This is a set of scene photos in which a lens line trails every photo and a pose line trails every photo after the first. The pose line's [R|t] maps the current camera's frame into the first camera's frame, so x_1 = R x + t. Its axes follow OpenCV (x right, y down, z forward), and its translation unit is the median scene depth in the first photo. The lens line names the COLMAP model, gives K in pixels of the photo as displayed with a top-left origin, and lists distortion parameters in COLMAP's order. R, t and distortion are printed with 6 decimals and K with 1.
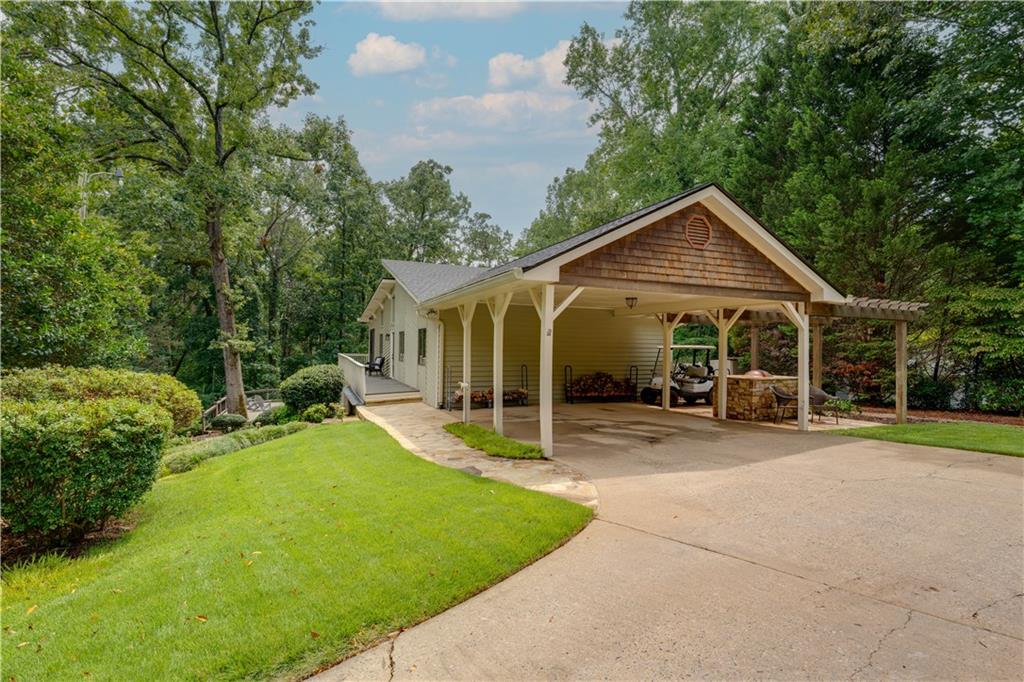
lens RADIAL K [[489.1, 0, 512.0], [0, 489.1, 341.0], [0, 0, 1]] dist [-0.000594, -0.000025]
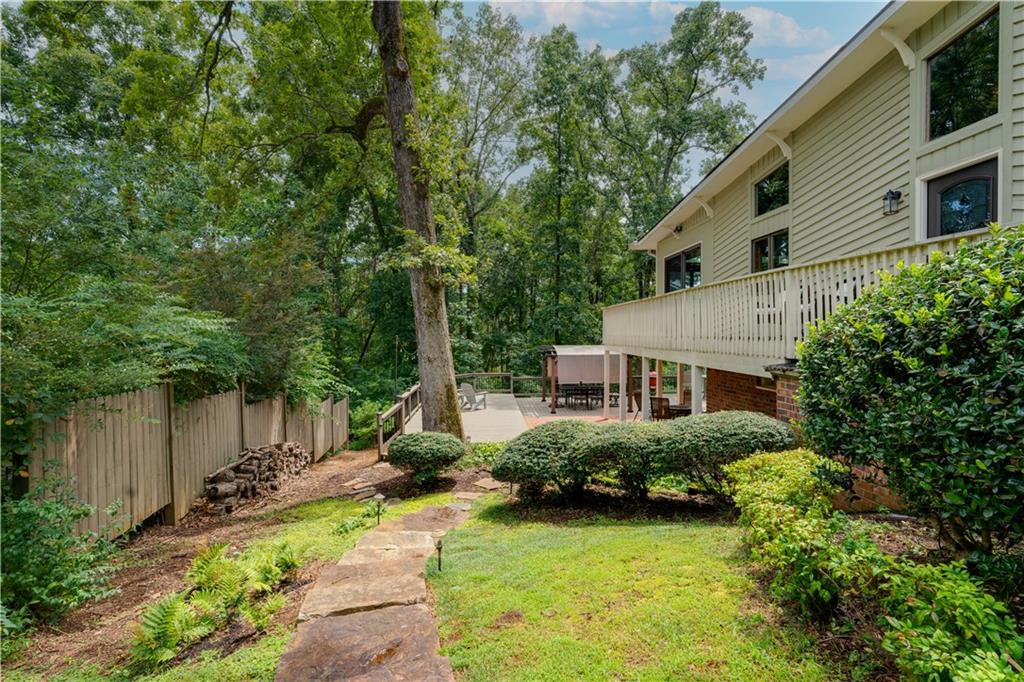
lens RADIAL K [[489.1, 0, 512.0], [0, 489.1, 341.0], [0, 0, 1]] dist [-0.000594, -0.000025]
pose [[0.944095, -0.005857, -0.329622, -0.355815], [0.015093, 0.999562, 0.025466, 0.061595], [0.329329, -0.029017, 0.943769, 0.605647]]
